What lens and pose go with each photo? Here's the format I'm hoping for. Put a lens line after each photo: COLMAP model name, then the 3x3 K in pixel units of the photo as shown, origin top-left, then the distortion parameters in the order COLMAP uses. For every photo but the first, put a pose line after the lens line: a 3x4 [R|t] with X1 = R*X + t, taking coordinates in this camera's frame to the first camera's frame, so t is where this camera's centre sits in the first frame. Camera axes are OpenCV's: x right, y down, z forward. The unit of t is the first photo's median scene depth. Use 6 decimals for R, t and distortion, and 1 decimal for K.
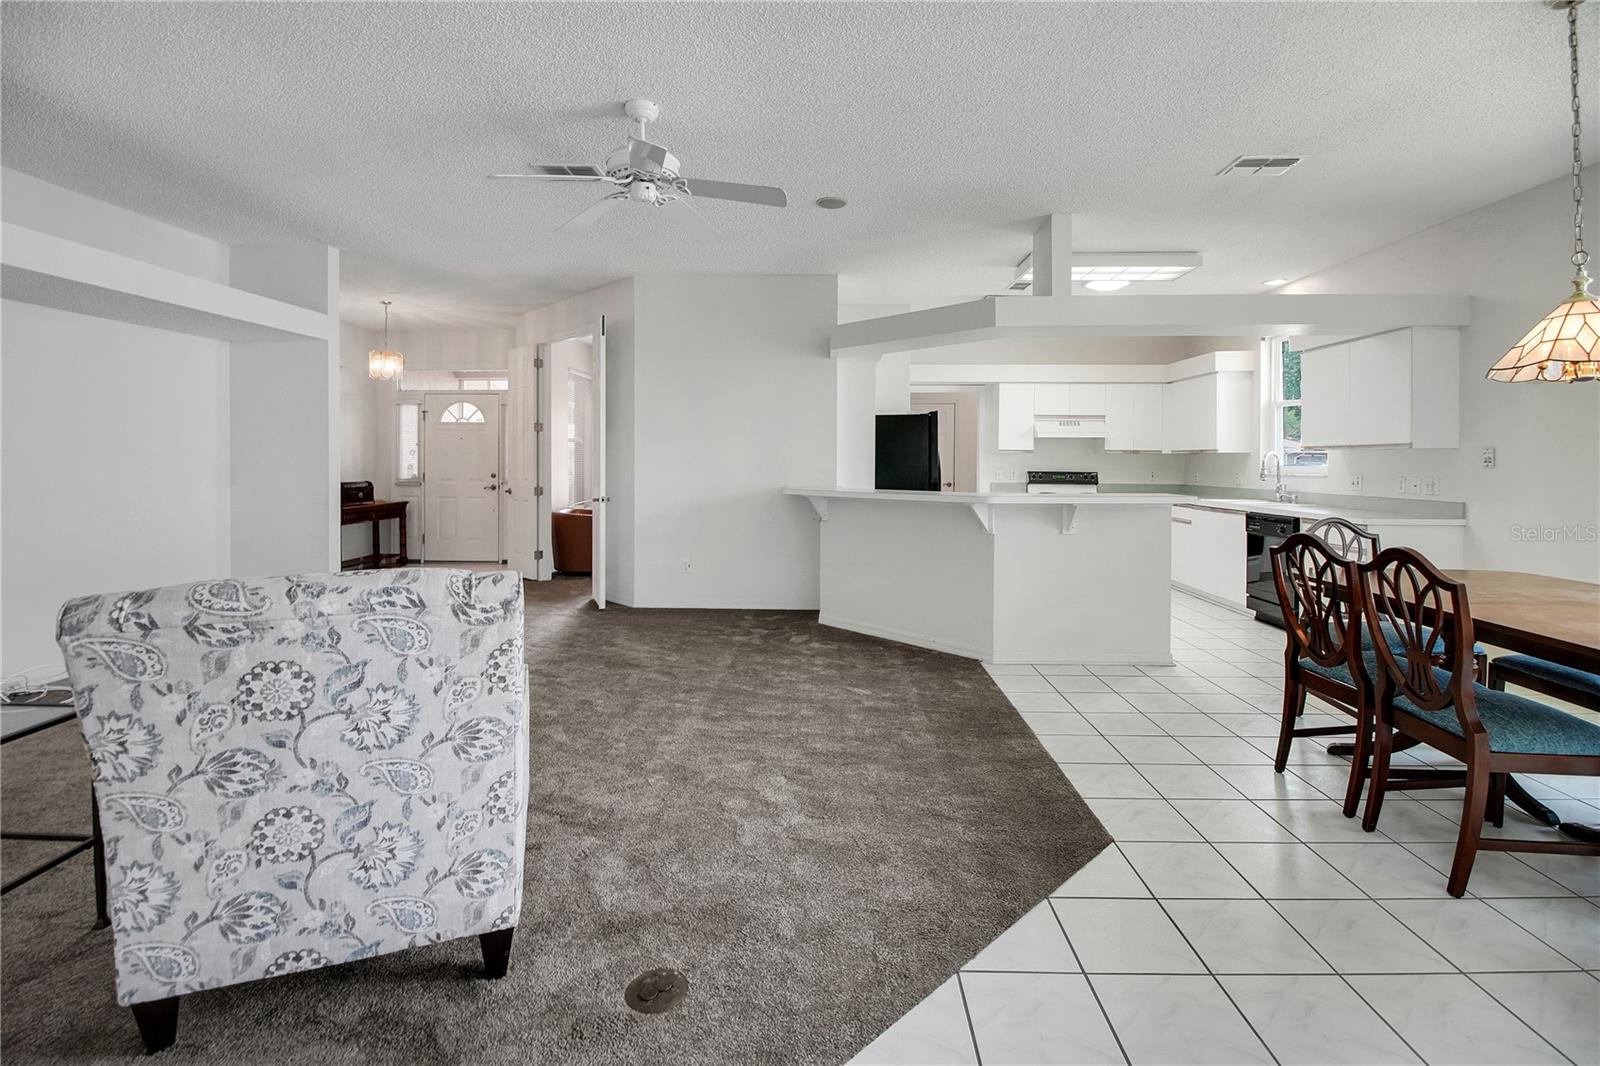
lens RADIAL K [[737.6, 0, 798.2], [0, 737.6, 464.3], [0, 0, 1]] dist [-0.000922, -0.012565]
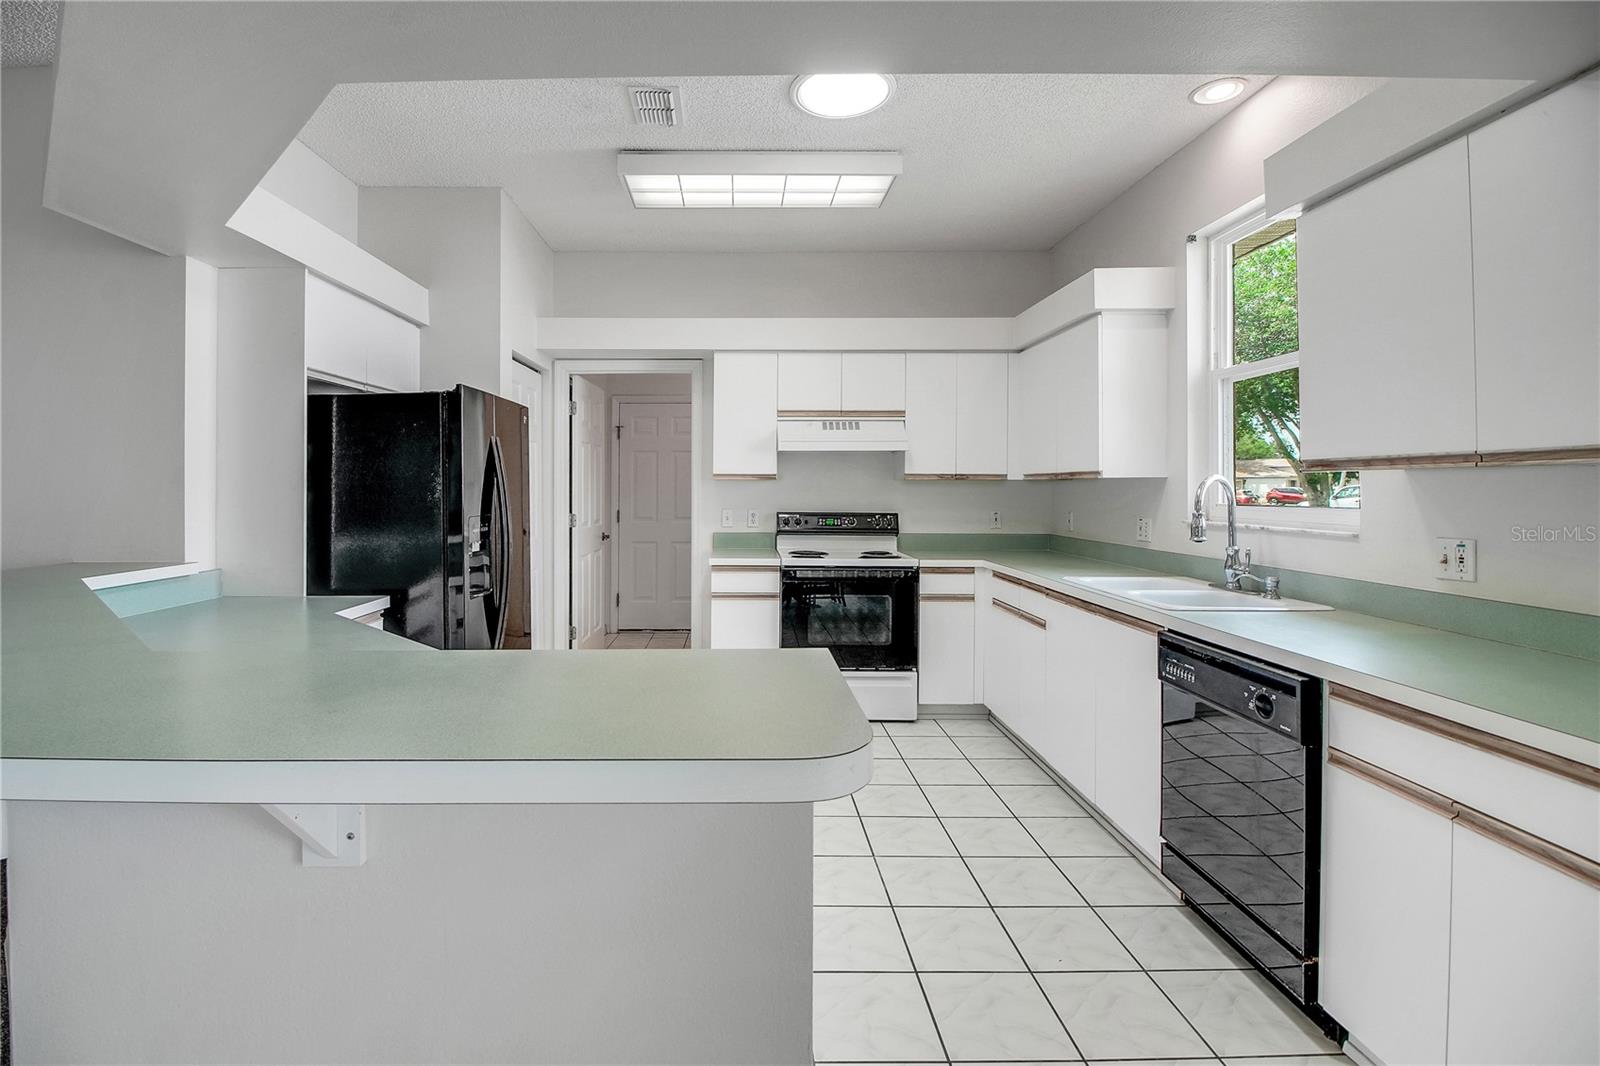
lens RADIAL K [[743.9, 0, 734.6], [0, 743.9, 480.5], [0, 0, 1]] dist [-0.000978, -0.000088]
pose [[0.999730, -0.004434, 0.022815, 0.459722], [0.004722, 0.999910, -0.012557, -0.012749], [-0.022757, 0.012661, 0.999661, 0.746582]]
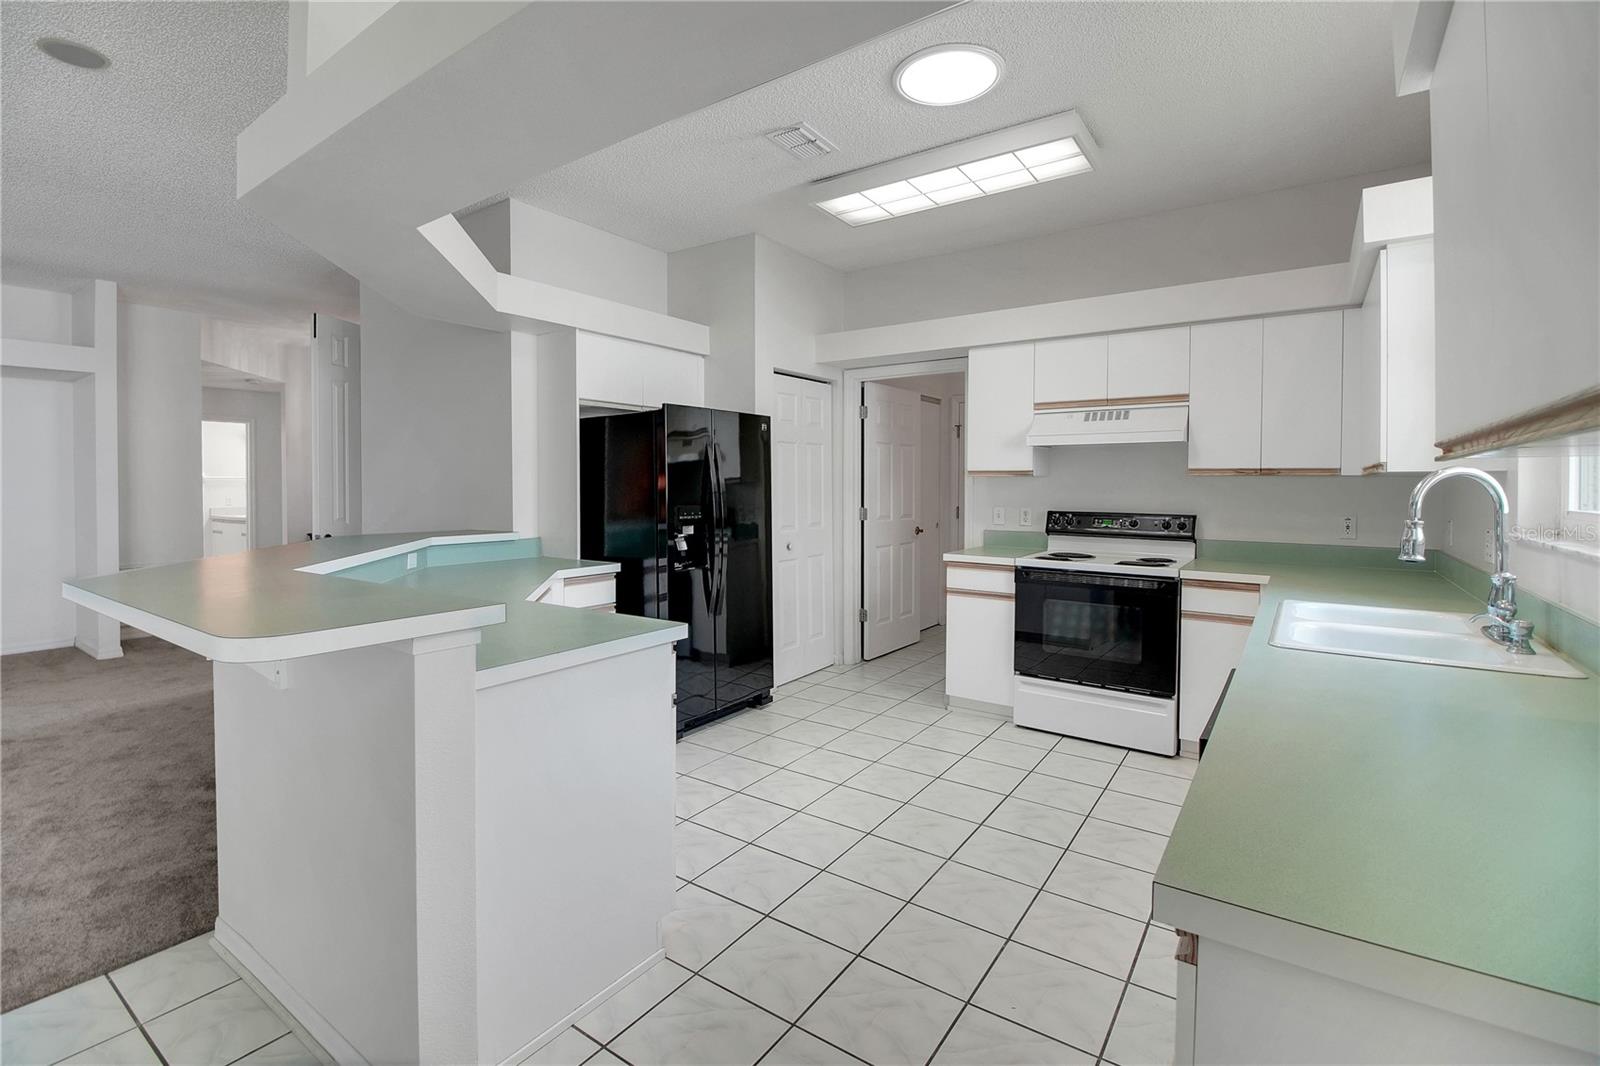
lens RADIAL K [[718.9, 0, 780.4], [0, 718.9, 495.9], [0, 0, 1]] dist [-0.000406, -0.009516]
pose [[0.825968, 0.006671, -0.563677, 0.763976], [-0.000738, 0.999942, 0.010752, -0.011048], [0.563716, -0.008465, 0.825925, 0.797745]]
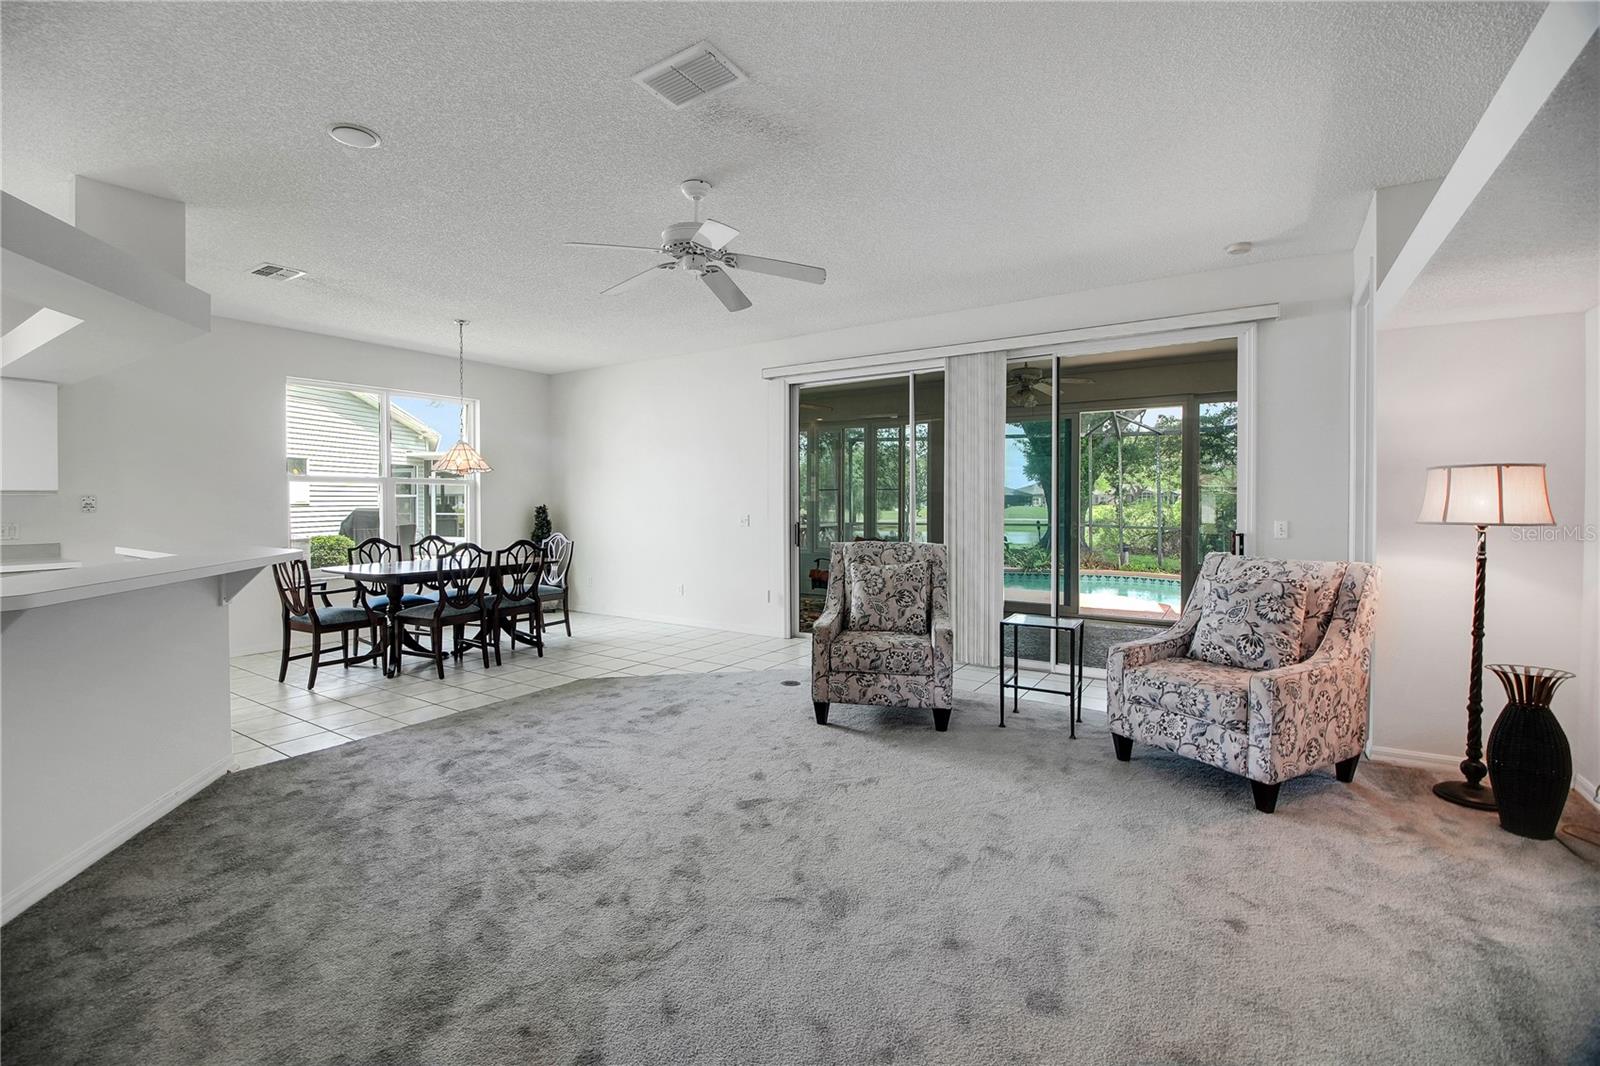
lens RADIAL K [[713.3, 0, 790.4], [0, 713.3, 519.1], [0, 0, 1]] dist [-0.001442, -0.000506]
pose [[-0.845245, -0.013598, 0.534207, -0.633447], [0.002880, 0.999546, 0.029999, -0.014406], [-0.534372, 0.026895, -0.844821, 1.282121]]
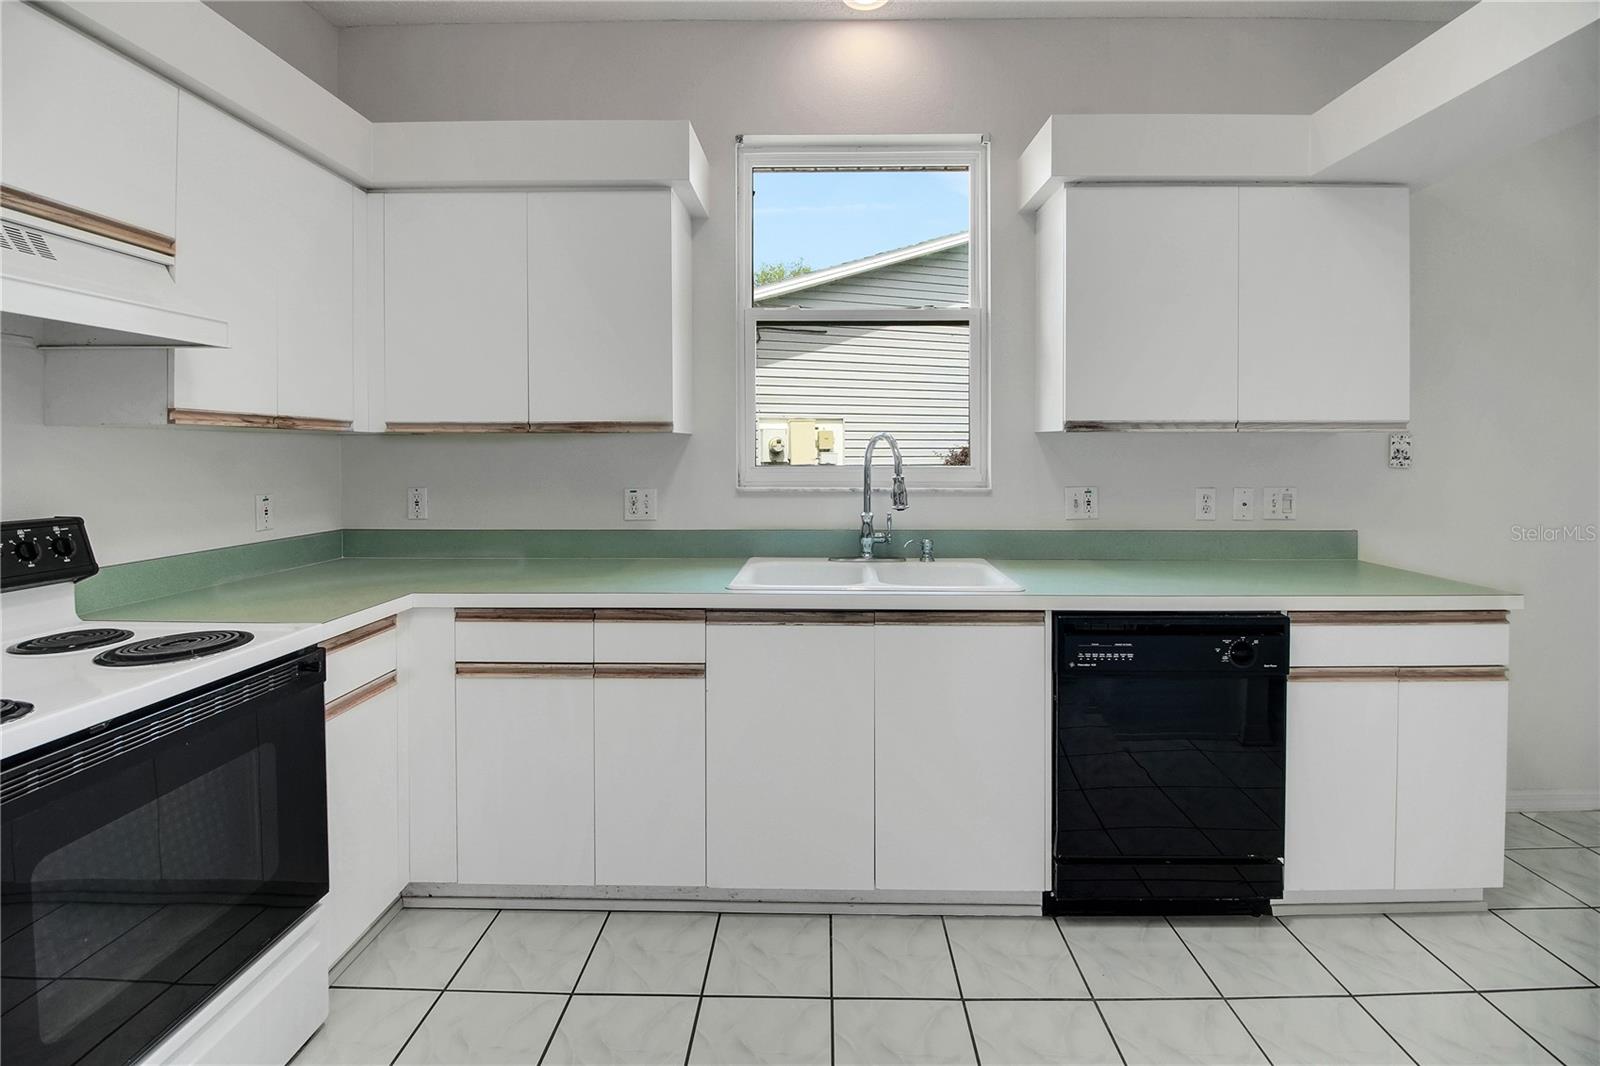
lens RADIAL K [[710.4, 0, 821.4], [0, 710.4, 462.6], [0, 0, 1]] dist [-0.001613, -0.011451]
pose [[-0.013913, -0.023148, 0.999635, 0.360412], [0.003425, 0.999725, 0.023198, -0.013495], [-0.999897, 0.003747, -0.013830, 1.368584]]
